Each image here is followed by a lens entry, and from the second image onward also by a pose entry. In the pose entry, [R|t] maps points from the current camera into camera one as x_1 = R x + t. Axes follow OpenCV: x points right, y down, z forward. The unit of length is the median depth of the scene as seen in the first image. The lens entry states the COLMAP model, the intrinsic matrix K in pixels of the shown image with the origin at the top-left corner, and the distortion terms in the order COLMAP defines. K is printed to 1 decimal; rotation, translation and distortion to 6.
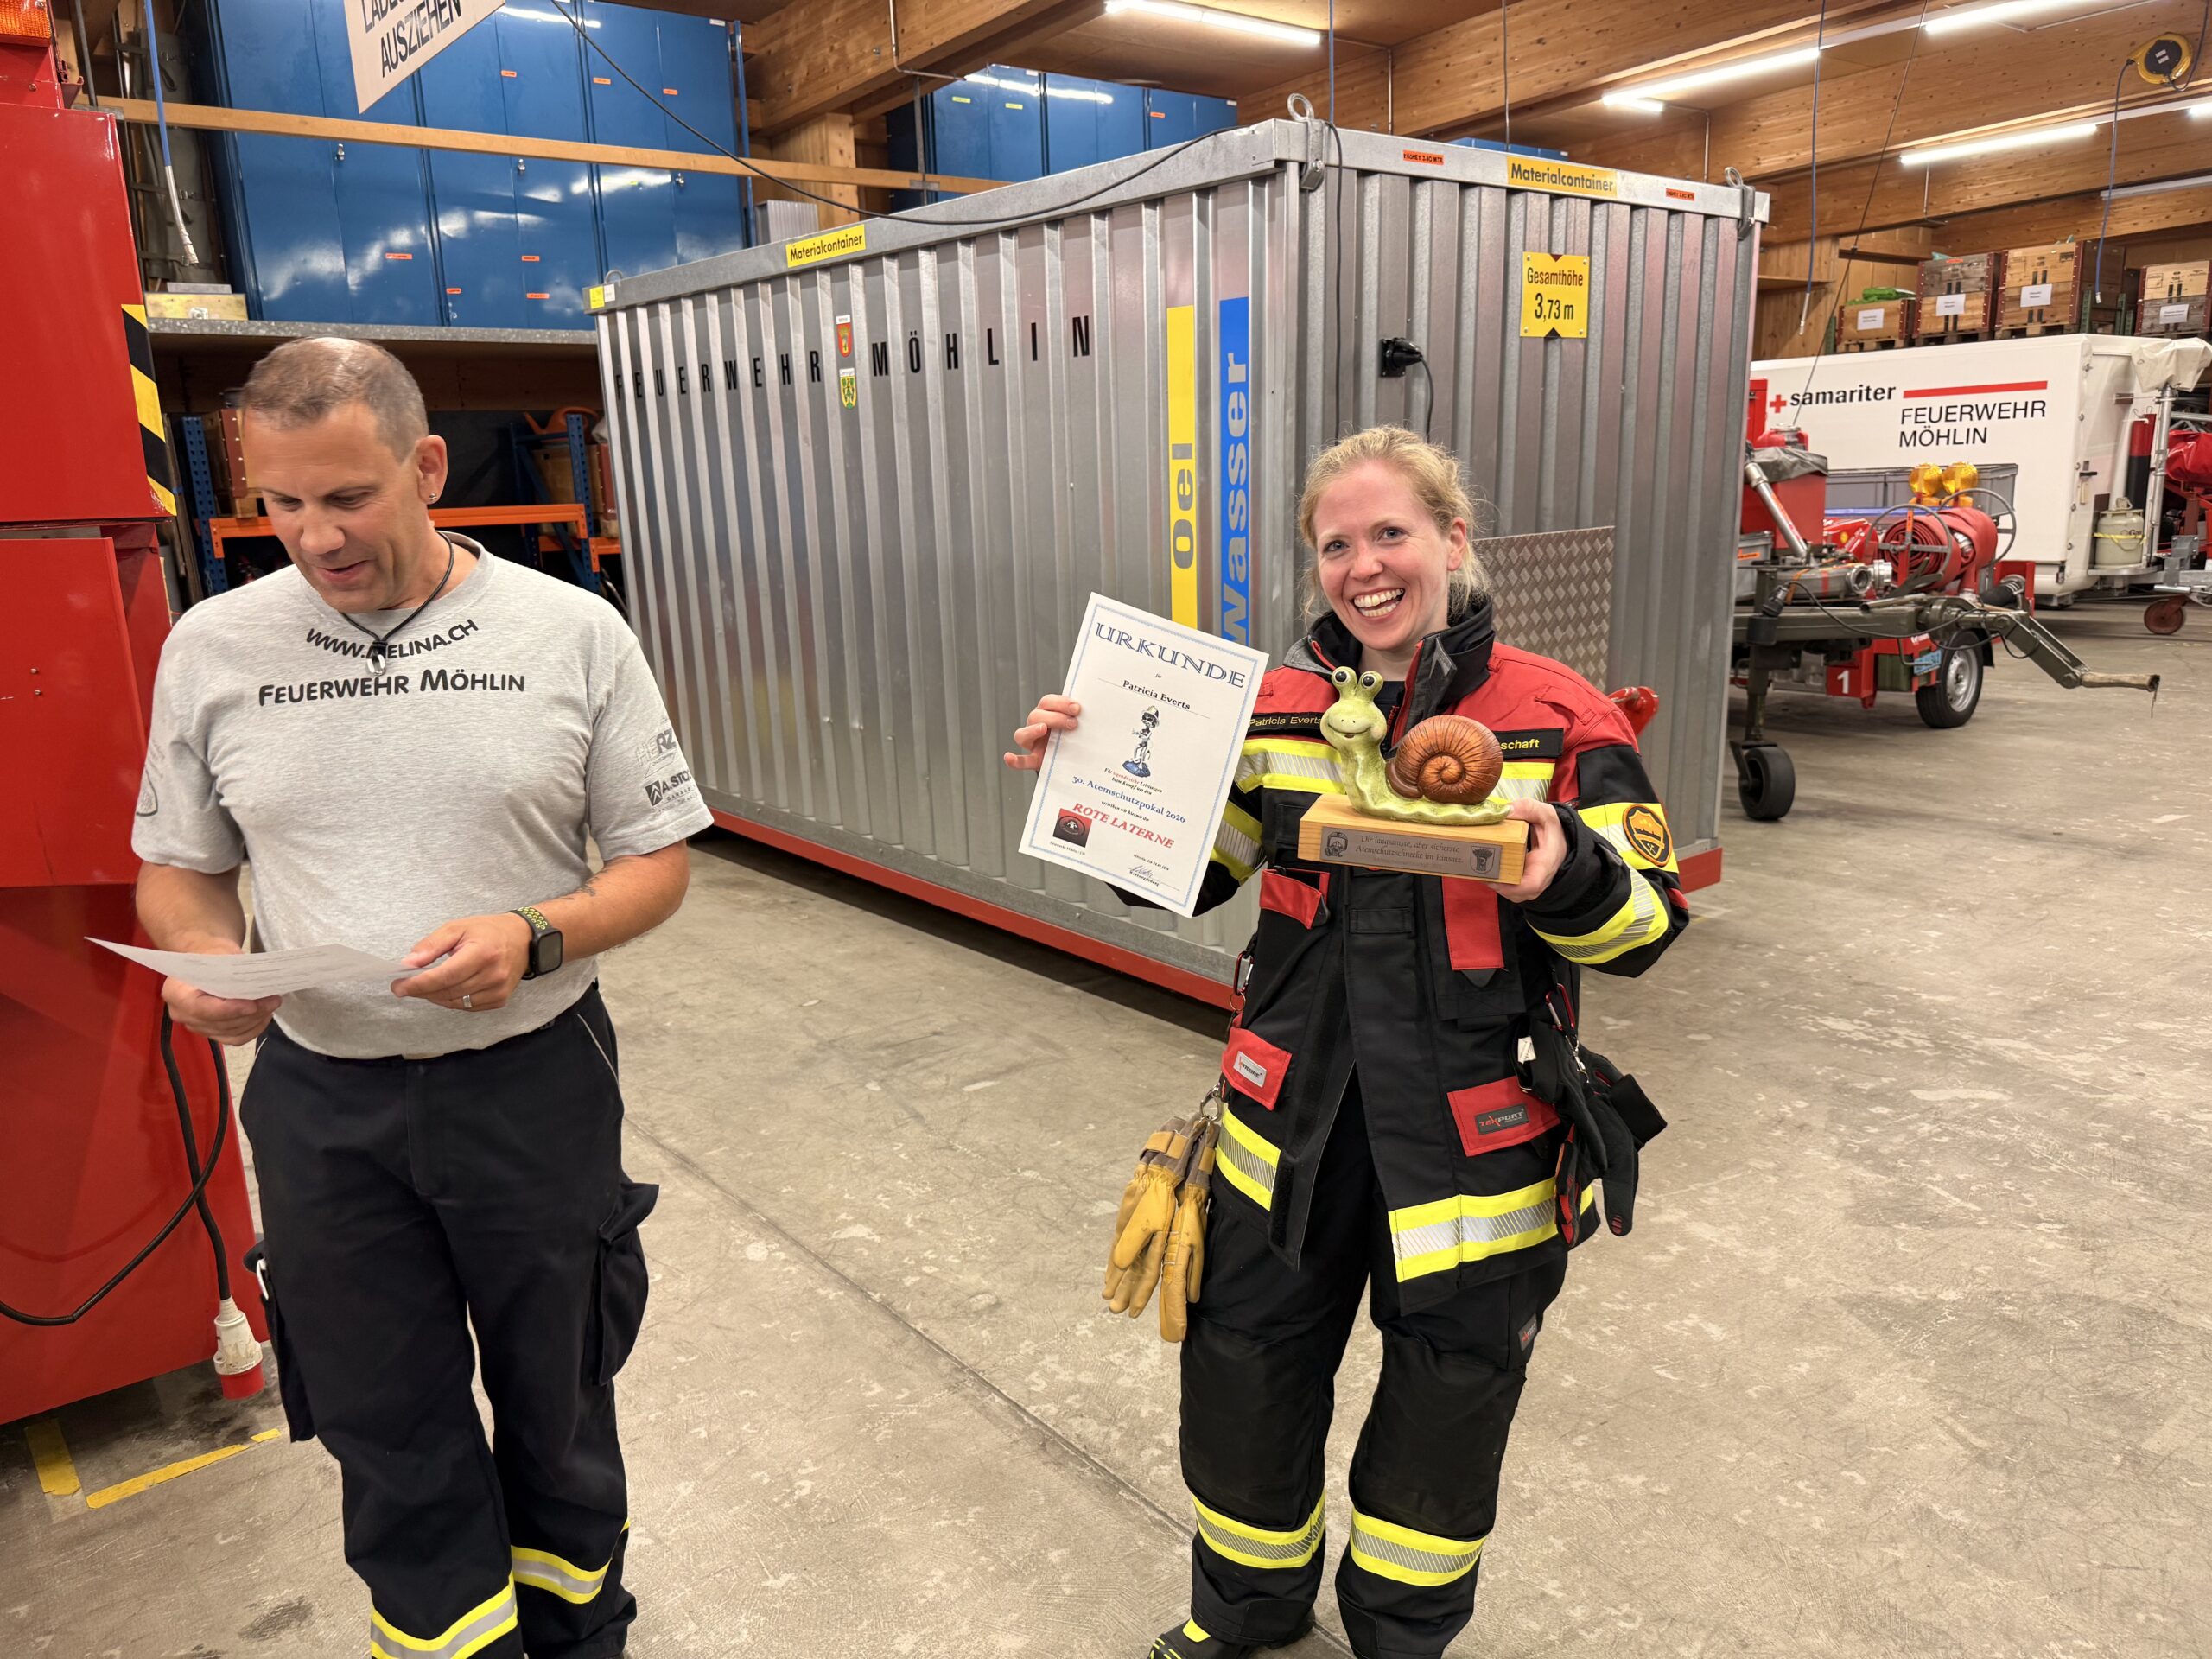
lens RADIAL K [[1545.8, 0, 1106.0], [0, 1545.8, 829.5], [0, 0, 1]] dist [0.013747, -0.016042]
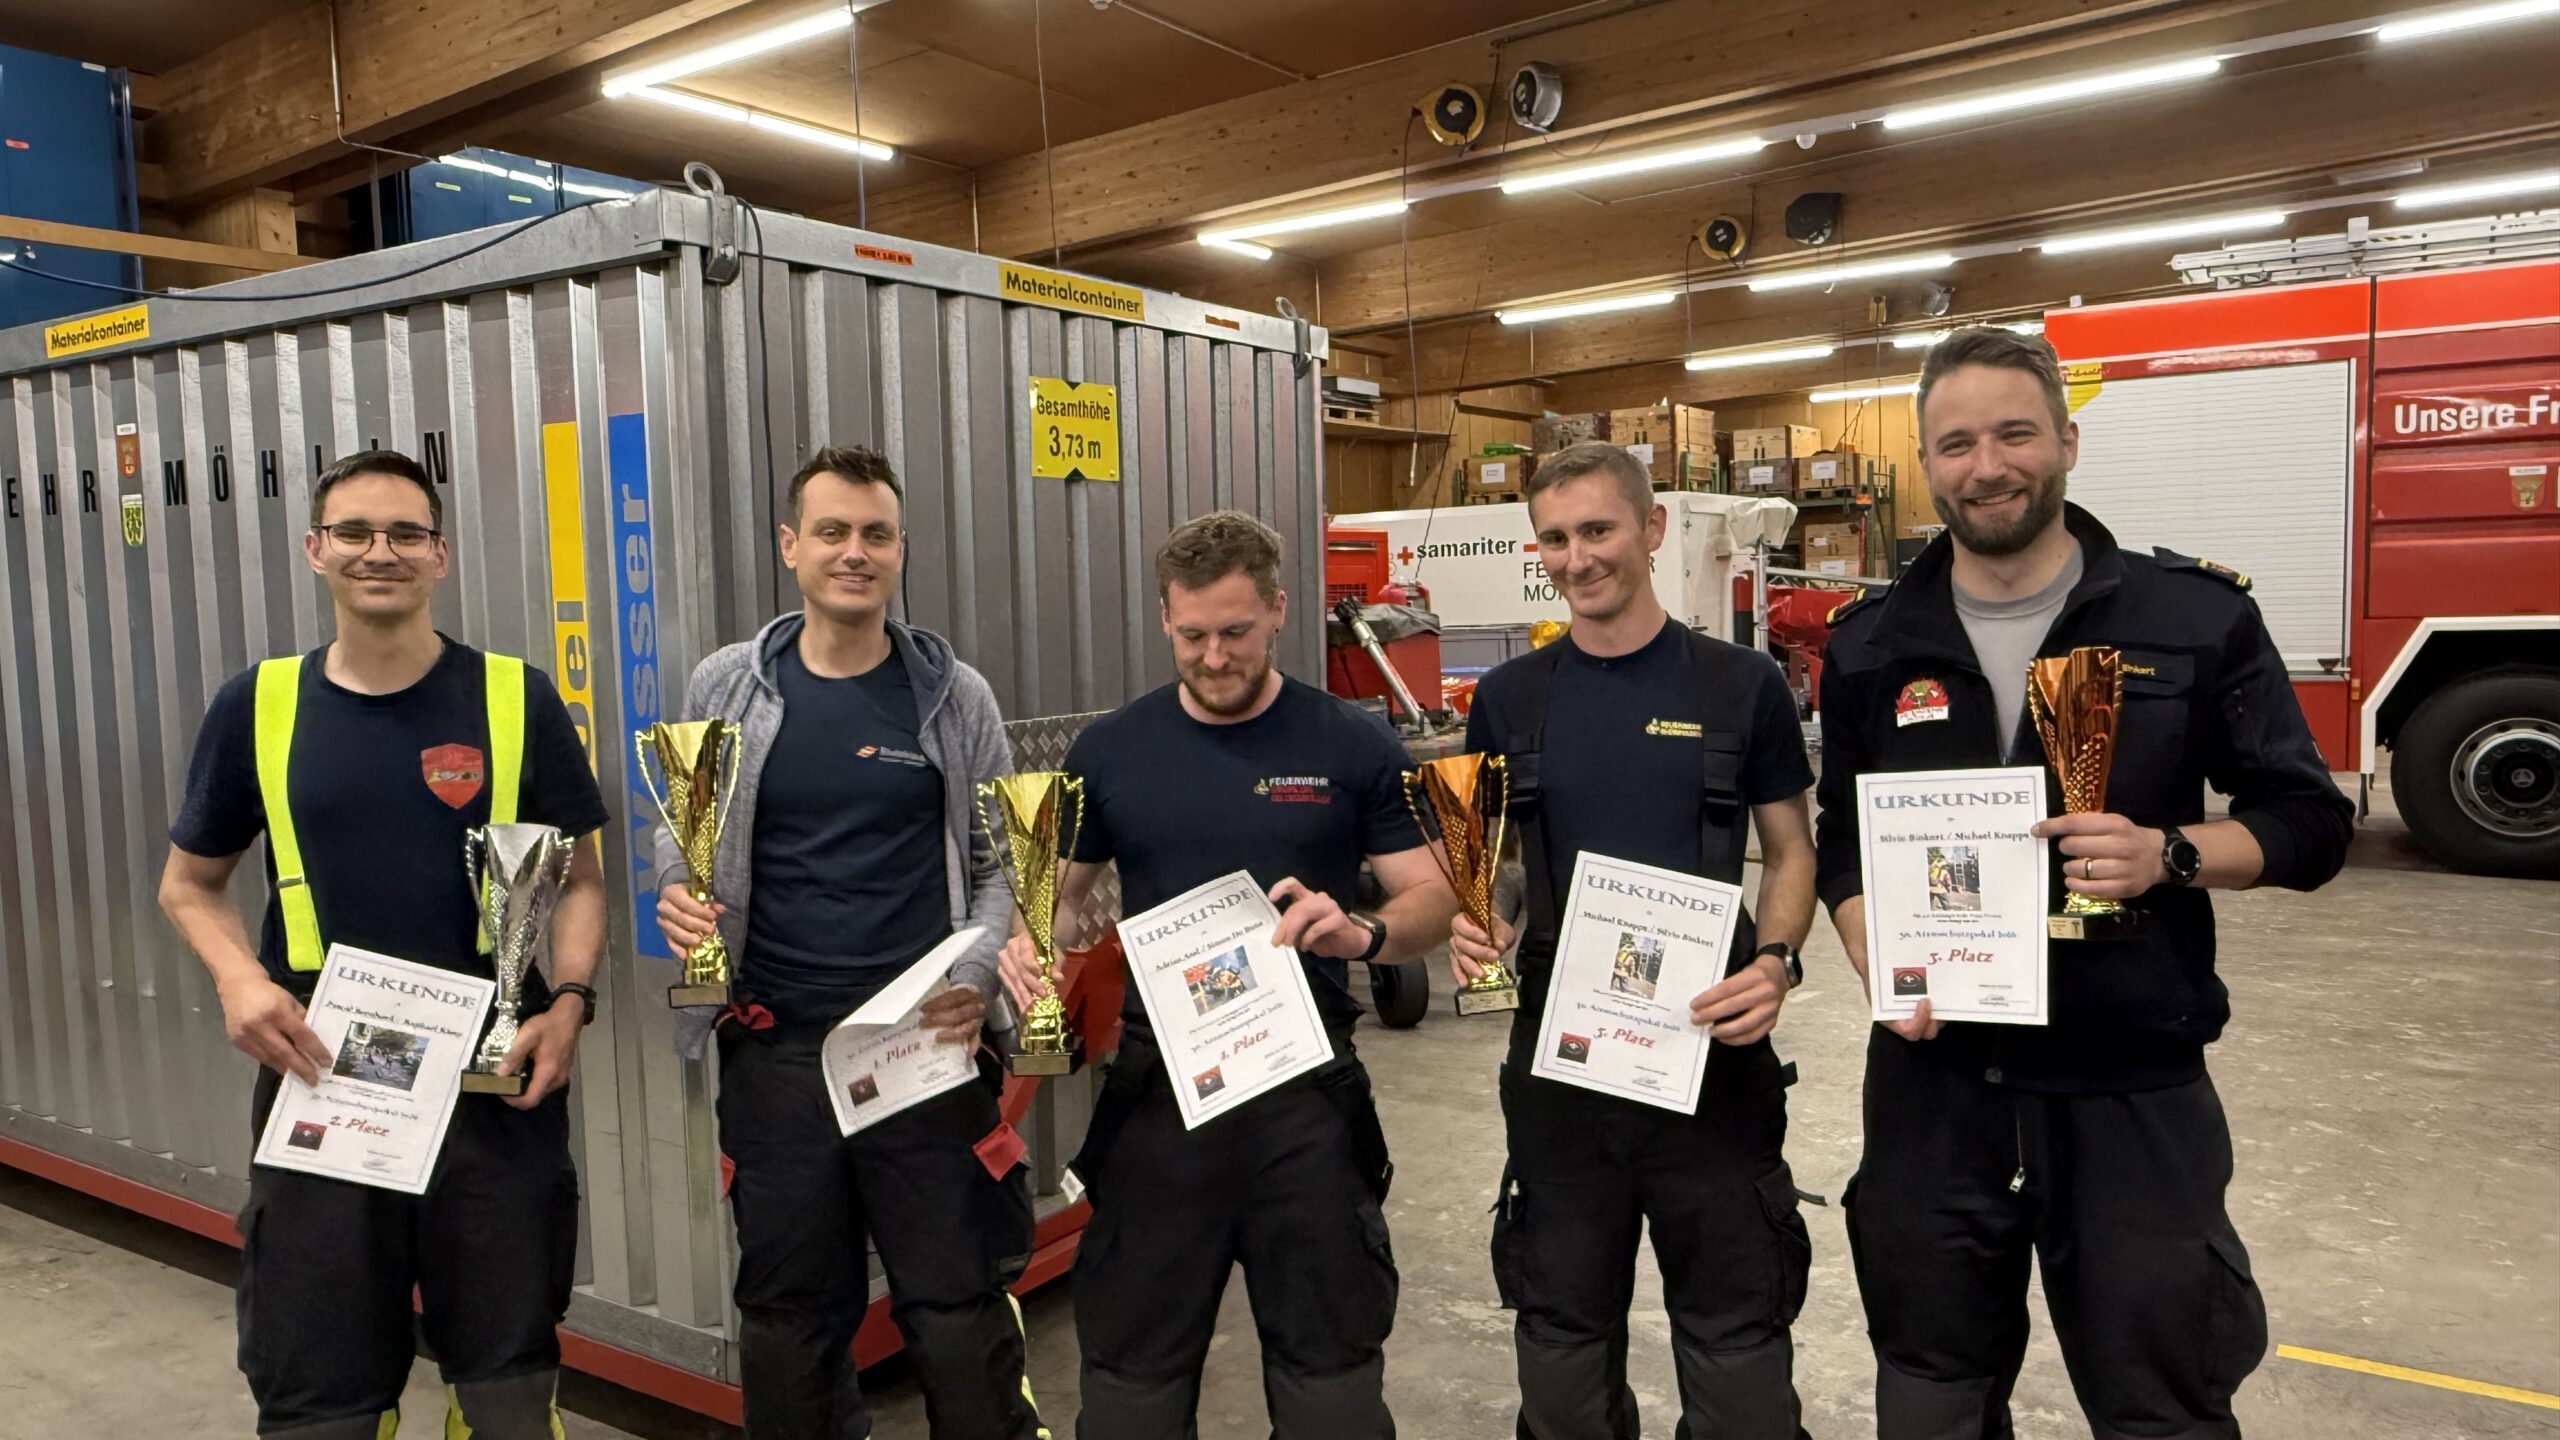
lens RADIAL K [[1694.8, 0, 1280.0], [0, 1694.8, 720.0], [0, 0, 1]] dist [0.004445, 0.001623]
pose [[0.954875, -0.017028, 0.296520, 0.065216], [0.065868, 0.985636, -0.155512, -0.024763], [-0.289613, 0.168026, 0.942280, 0.078886]]
